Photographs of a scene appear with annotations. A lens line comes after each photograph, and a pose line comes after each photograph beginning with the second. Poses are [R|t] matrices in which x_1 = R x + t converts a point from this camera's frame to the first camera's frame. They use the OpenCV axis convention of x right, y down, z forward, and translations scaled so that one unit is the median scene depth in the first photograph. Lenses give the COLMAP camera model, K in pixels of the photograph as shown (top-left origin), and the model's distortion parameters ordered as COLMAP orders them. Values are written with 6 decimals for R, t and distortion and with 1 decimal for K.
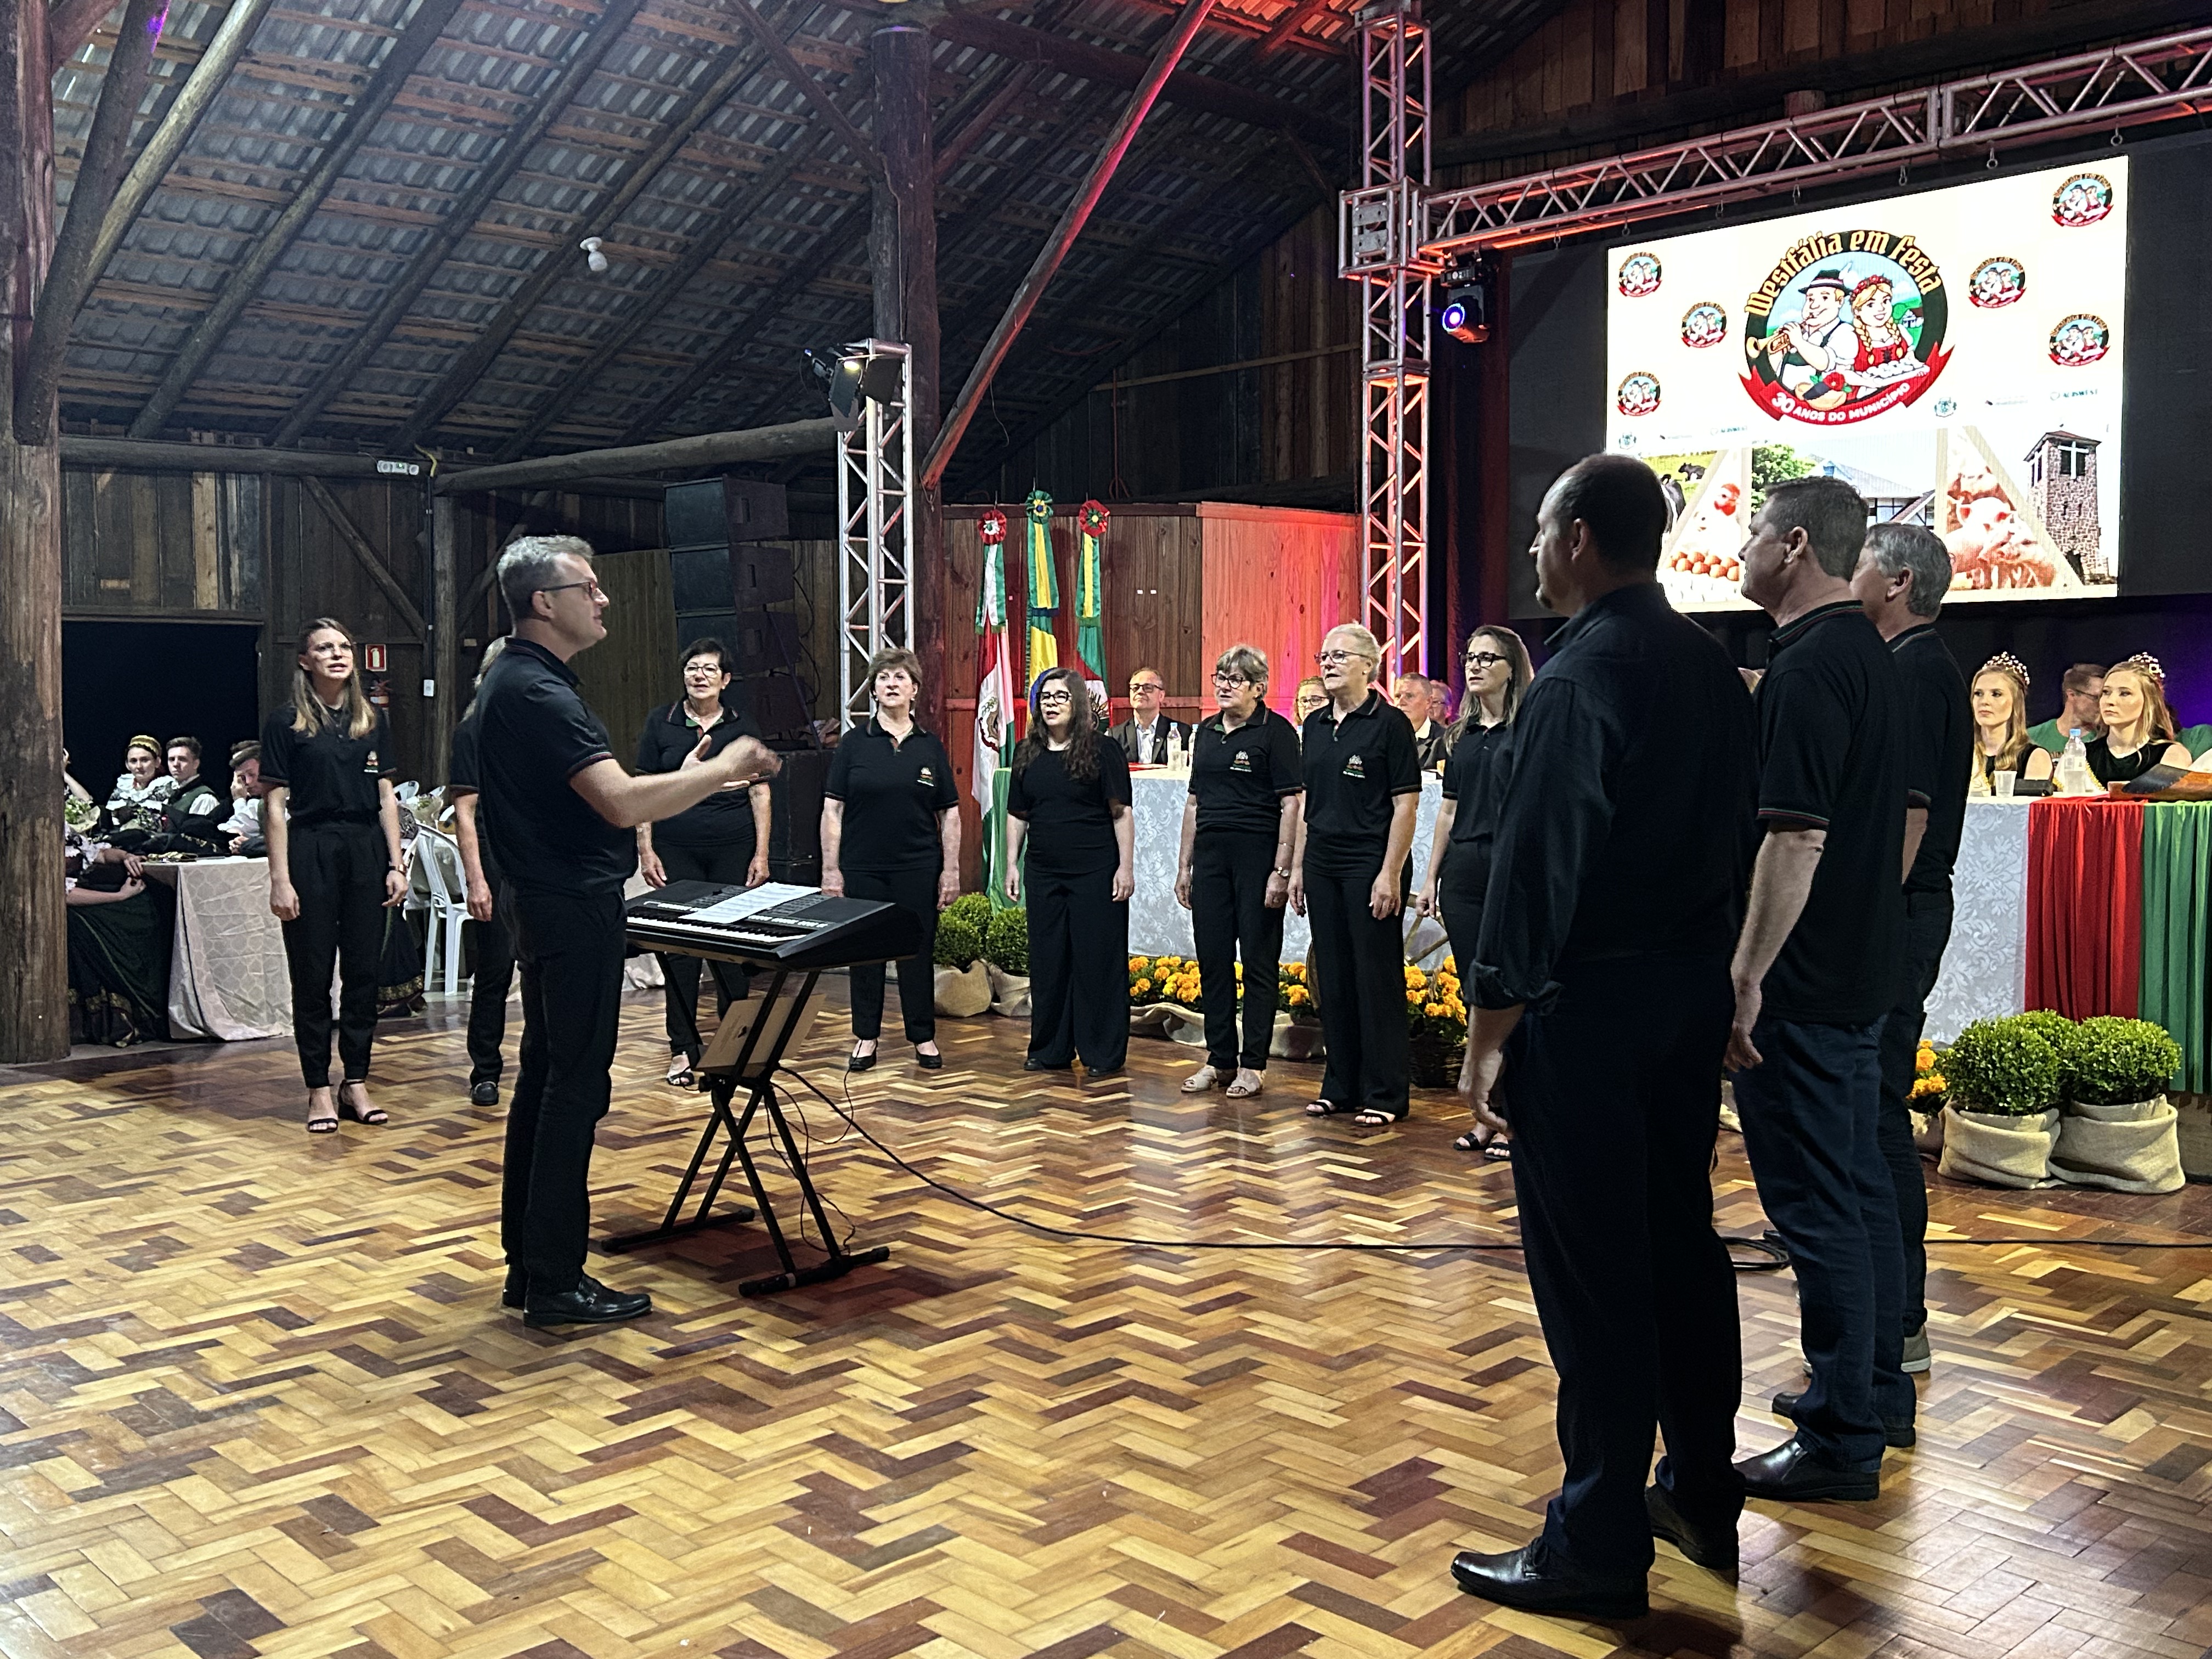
lens RADIAL K [[2073.2, 0, 1106.0], [0, 2073.2, 829.5], [0, 0, 1]] dist [0.080844, -0.131250]
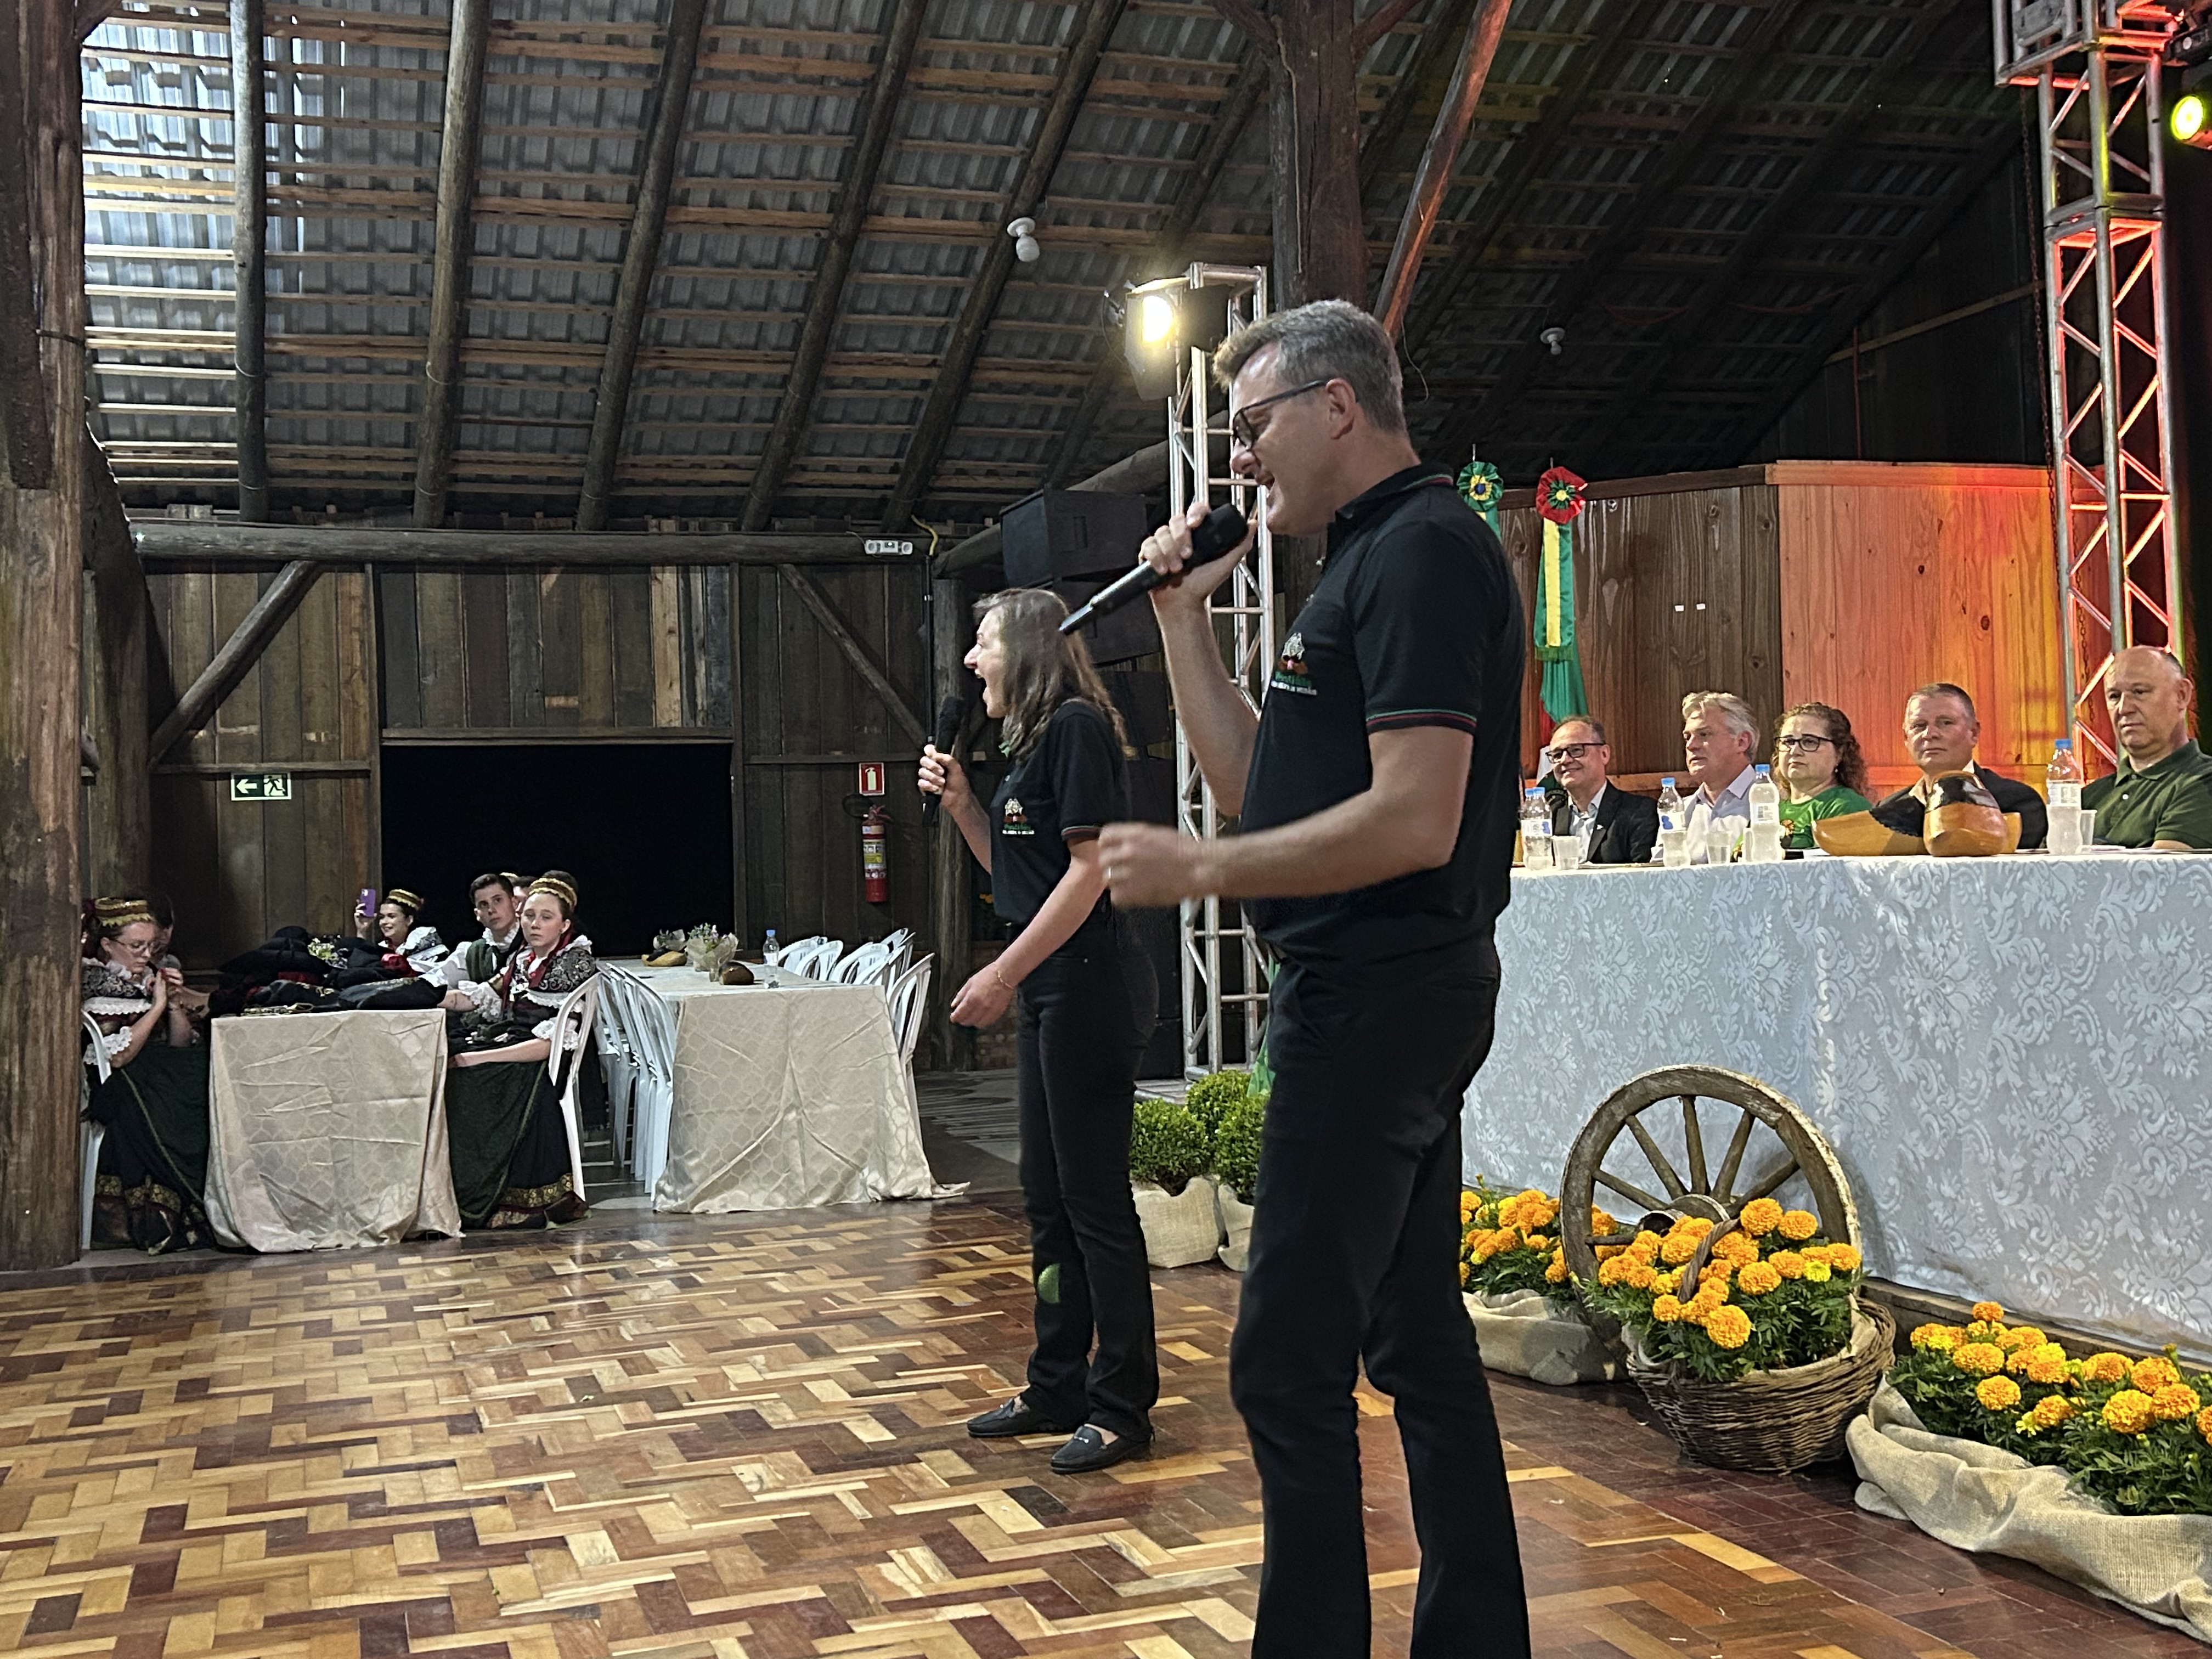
lens RADIAL K [[2373.6, 0, 1114.7], [0, 2373.6, 821.5], [0, 0, 1]] dist [0.124985, -0.281174]
pose [[0.899083, -0.033186, -0.436518, 0.180311], [-0.001851, 0.996826, -0.079595, 0.010865], [0.437774, 0.072370, 0.896168, 0.261242]]
